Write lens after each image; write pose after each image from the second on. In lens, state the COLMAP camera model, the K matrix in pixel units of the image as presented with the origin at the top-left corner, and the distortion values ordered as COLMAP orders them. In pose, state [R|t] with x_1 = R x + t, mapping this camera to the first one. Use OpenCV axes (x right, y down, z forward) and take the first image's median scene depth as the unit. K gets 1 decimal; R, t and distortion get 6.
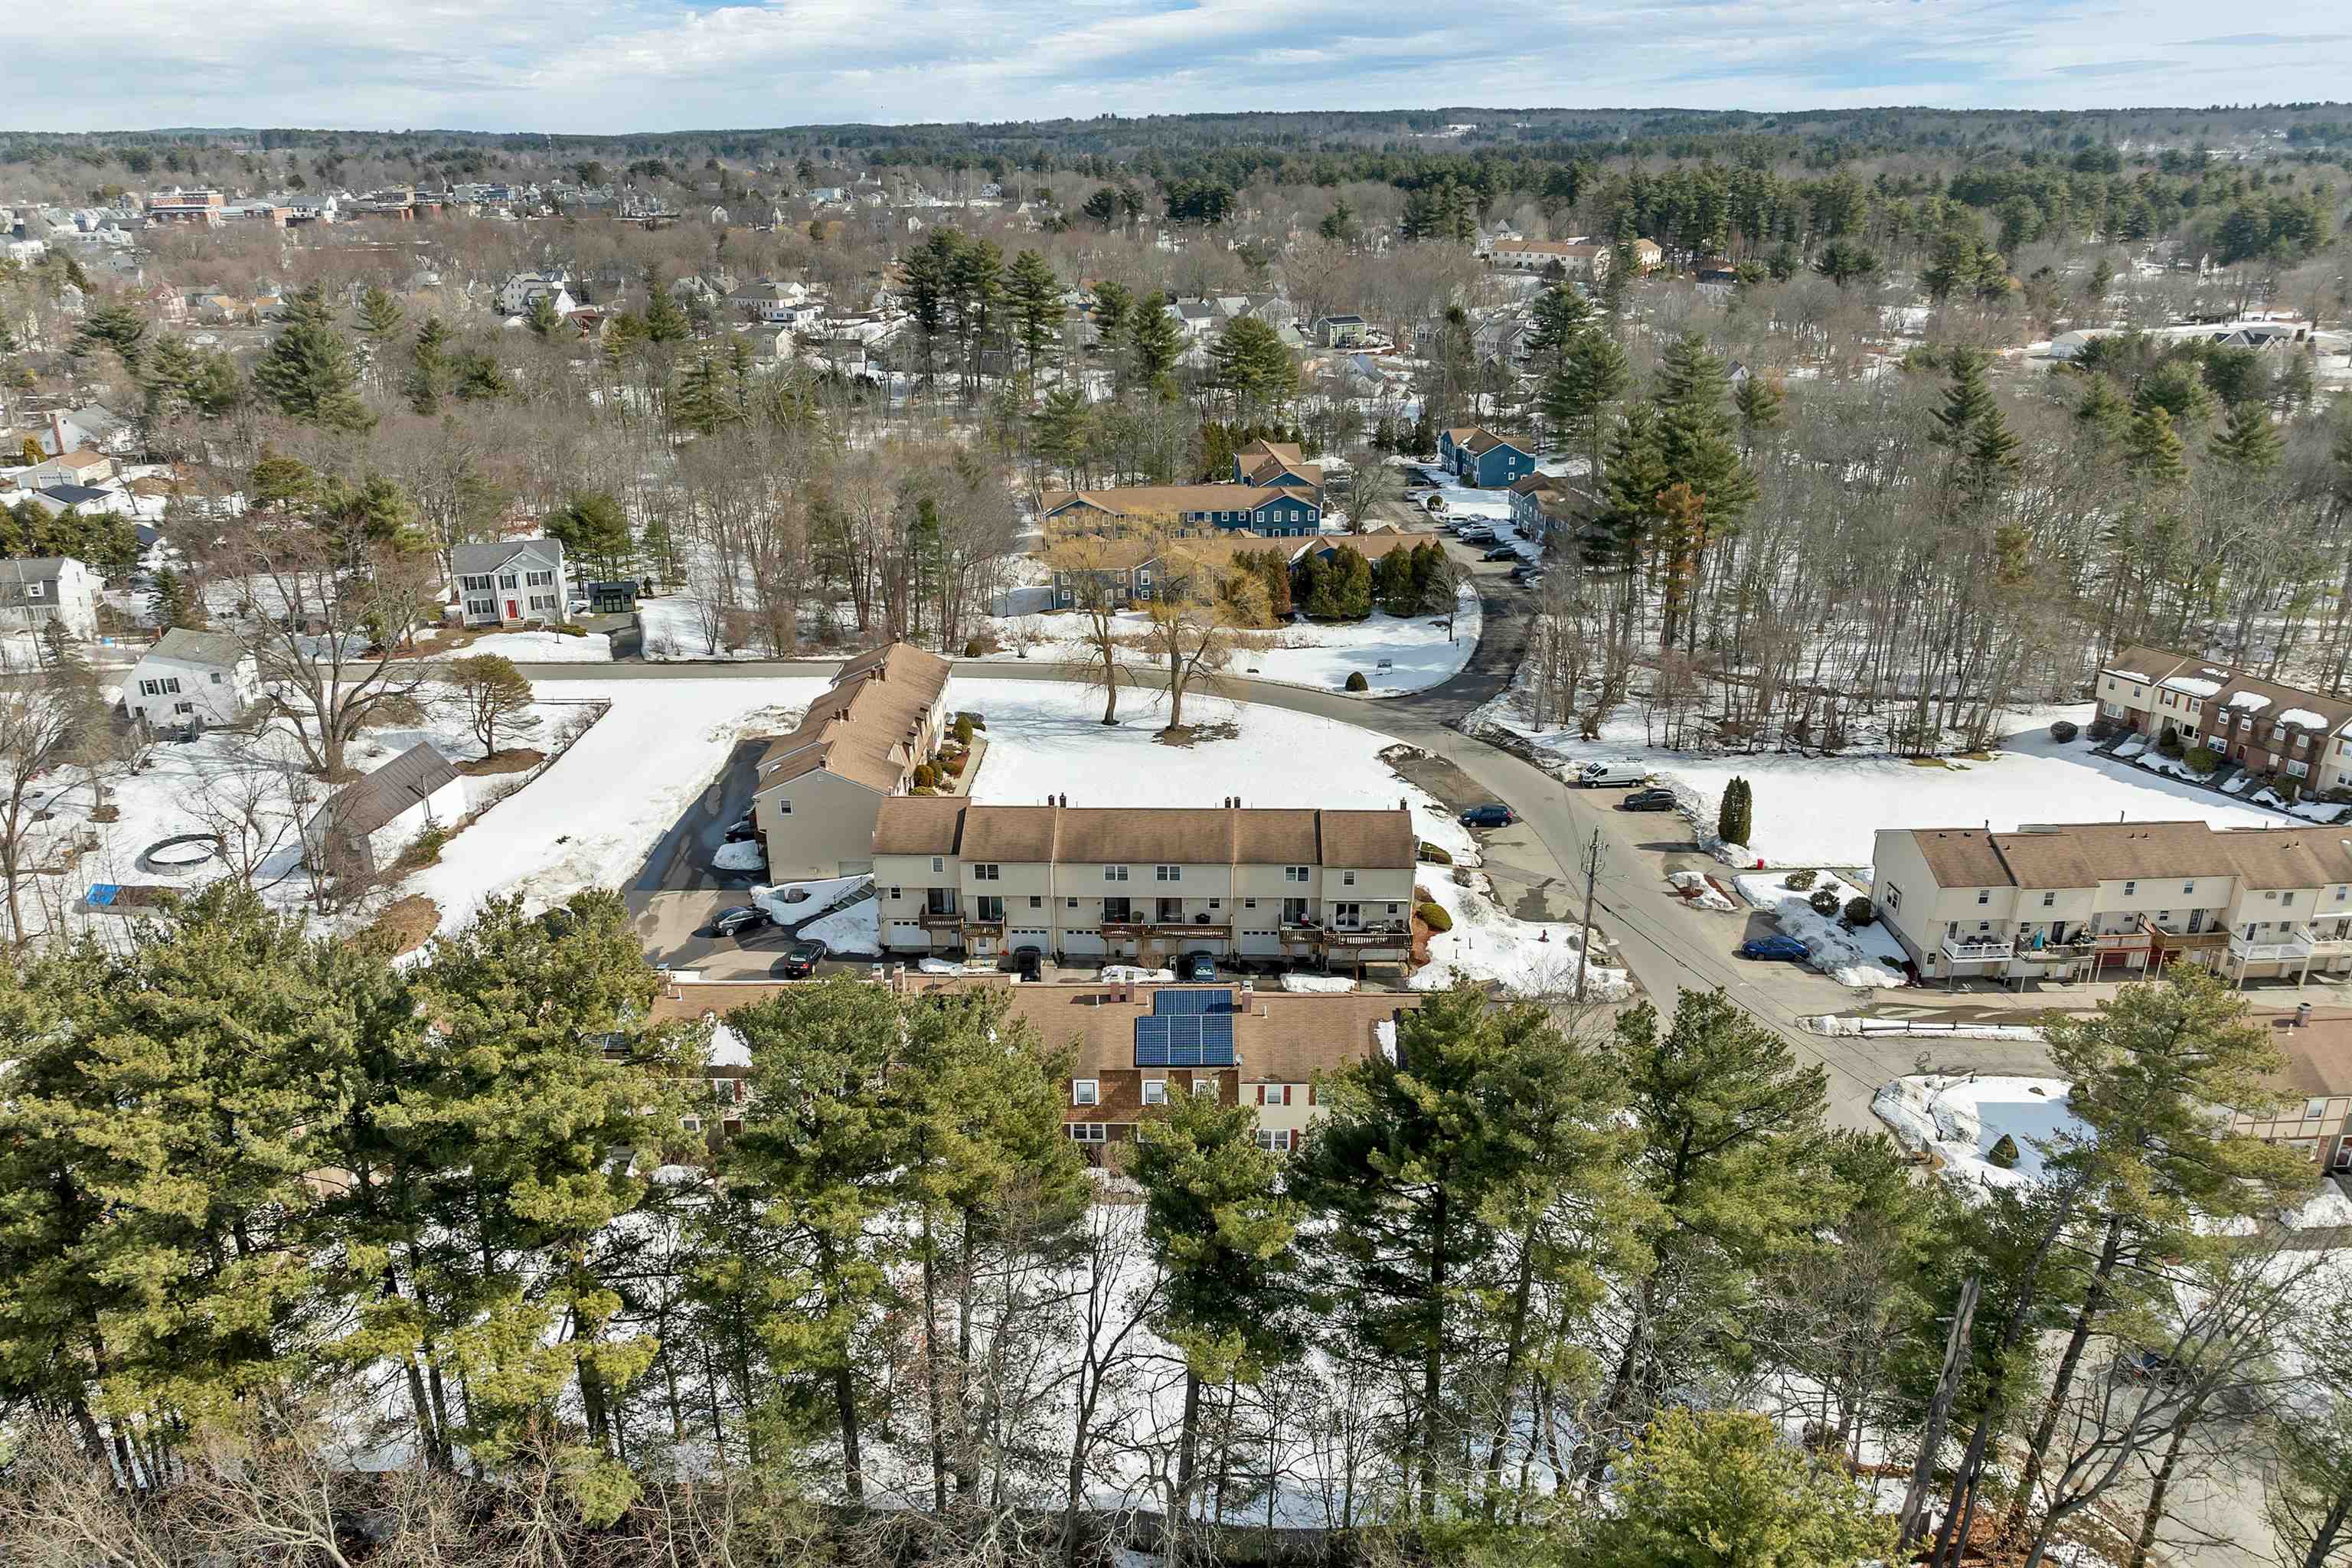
lens RADIAL K [[1713.8, 0, 1176.0], [0, 1713.8, 784.0], [0, 0, 1]] dist [0.000199, 0.000057]
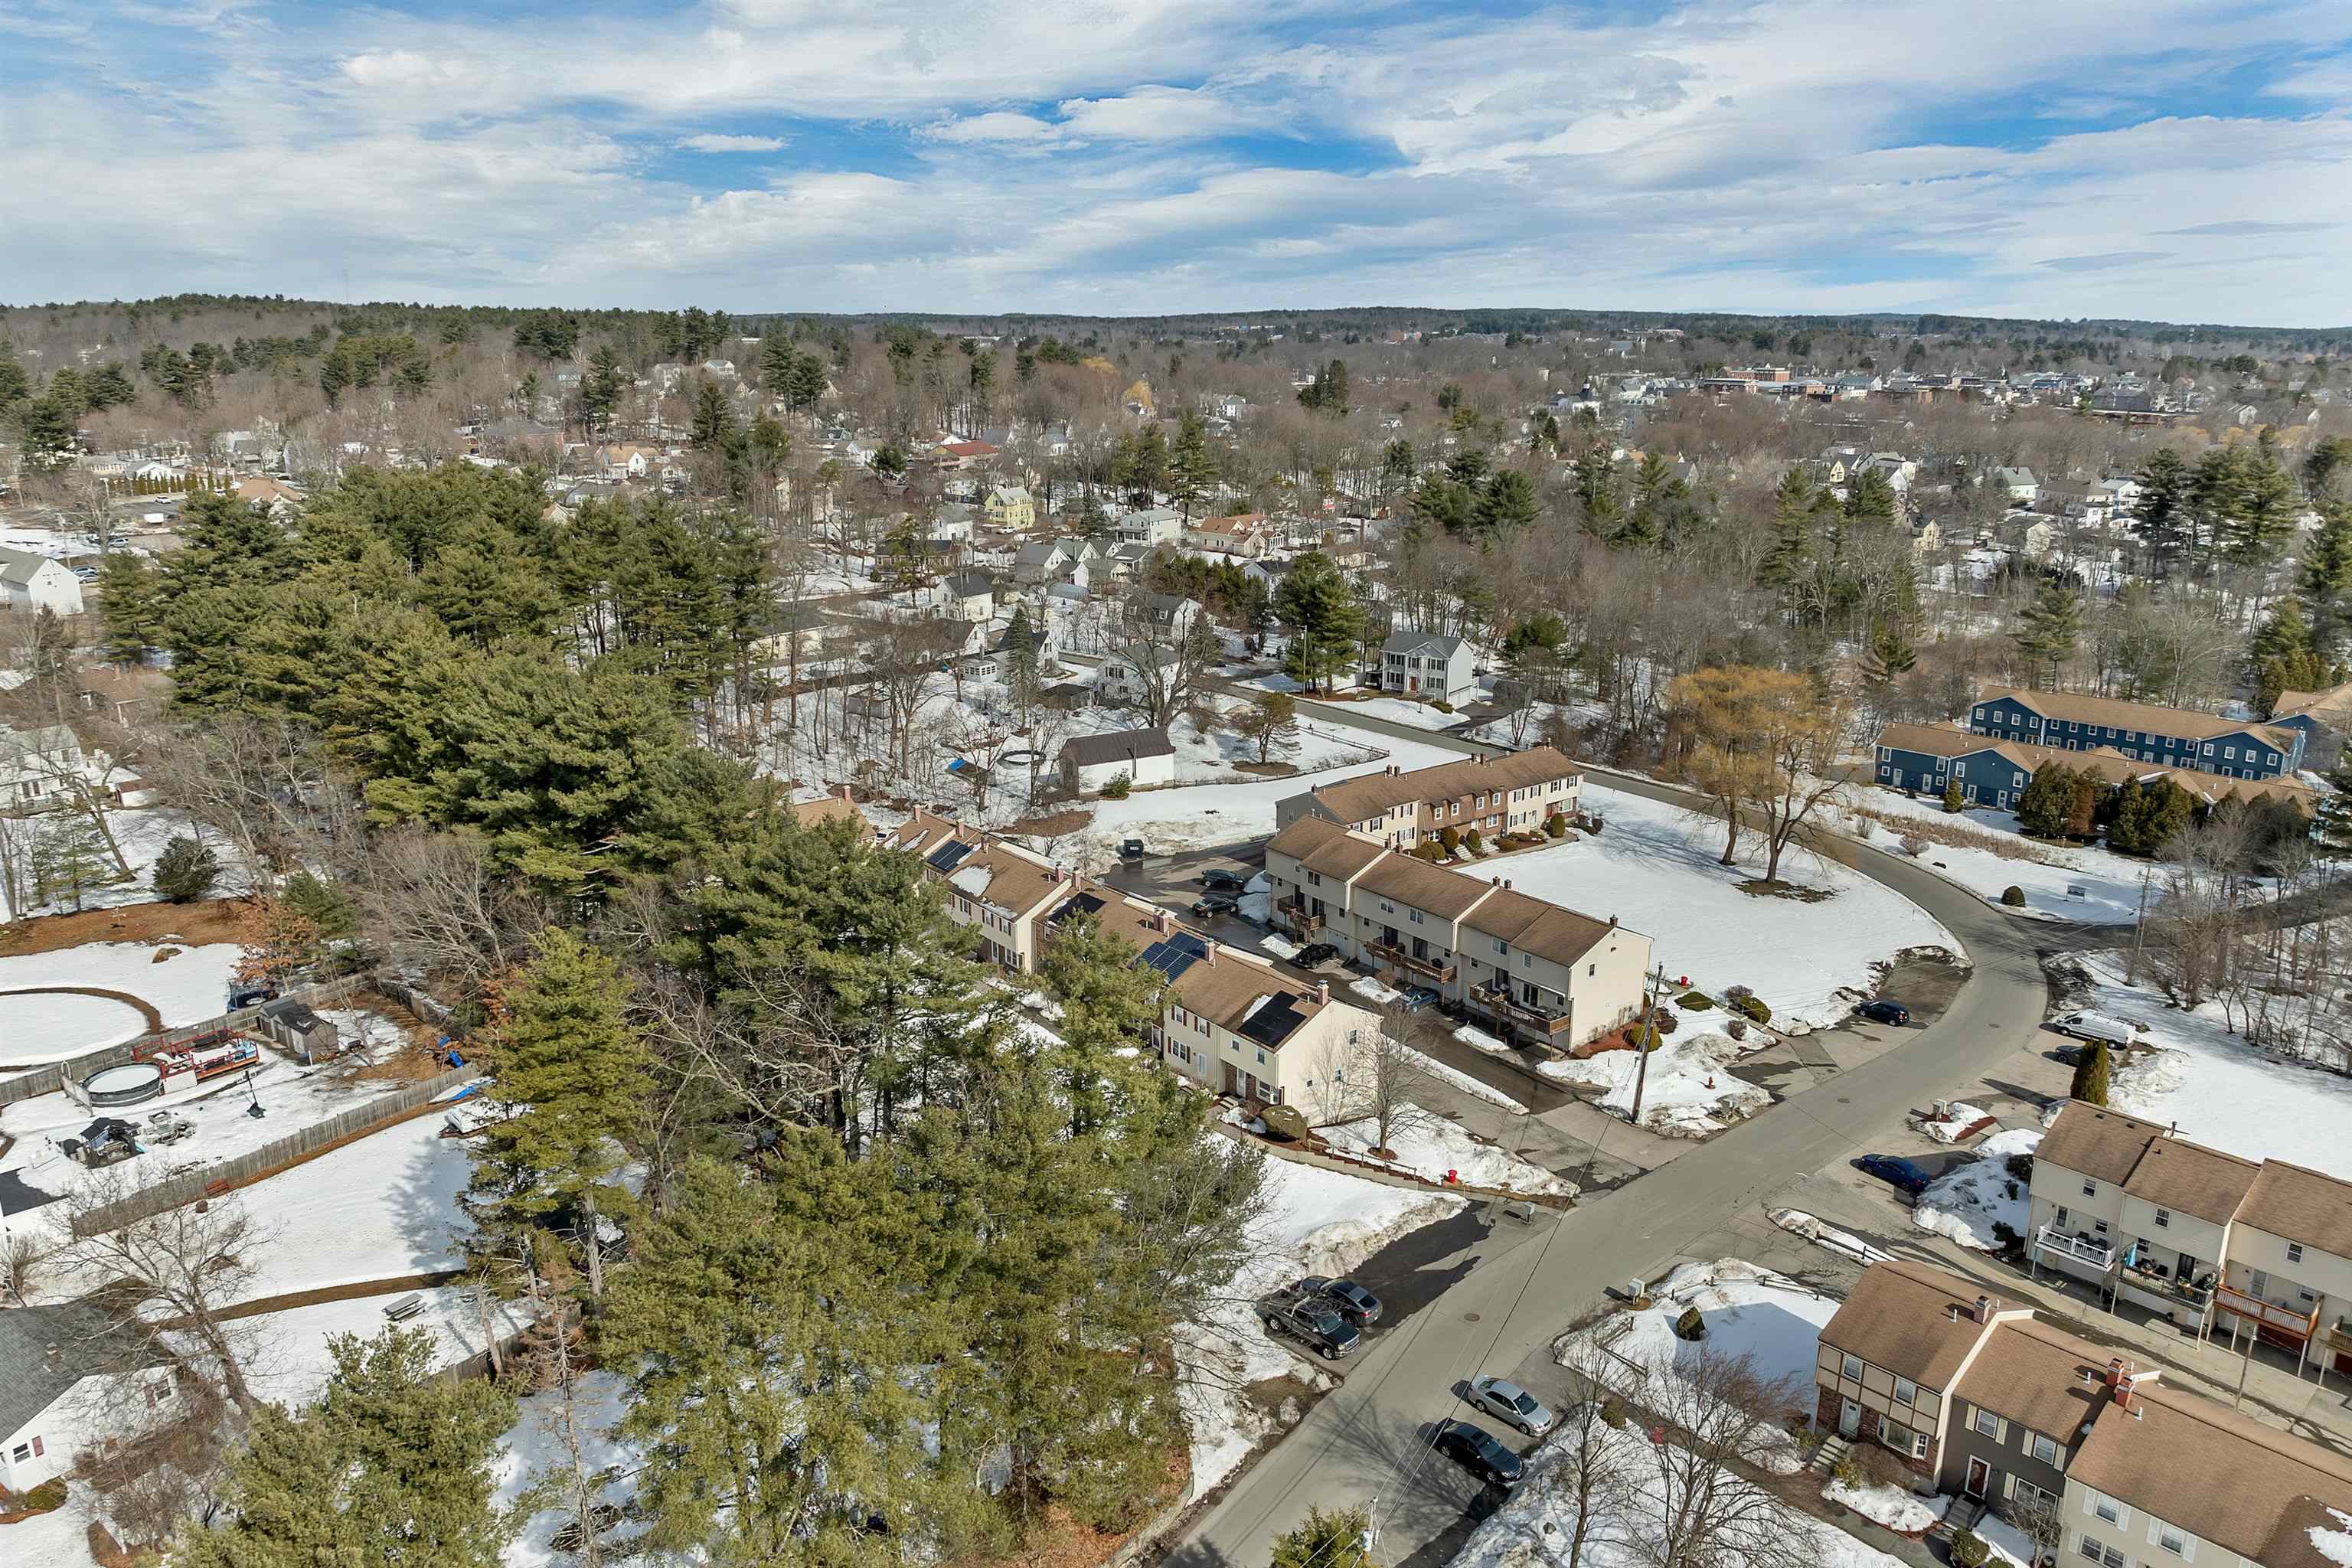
lens RADIAL K [[1694.2, 0, 1181.1], [0, 1694.2, 821.1], [0, 0, 1]] dist [-0.029376, -0.001193]
pose [[0.629028, 0.219692, -0.745694, 0.496157], [-0.280049, 0.958870, 0.046263, -0.013799], [0.725187, 0.179730, 0.664681, 0.048901]]
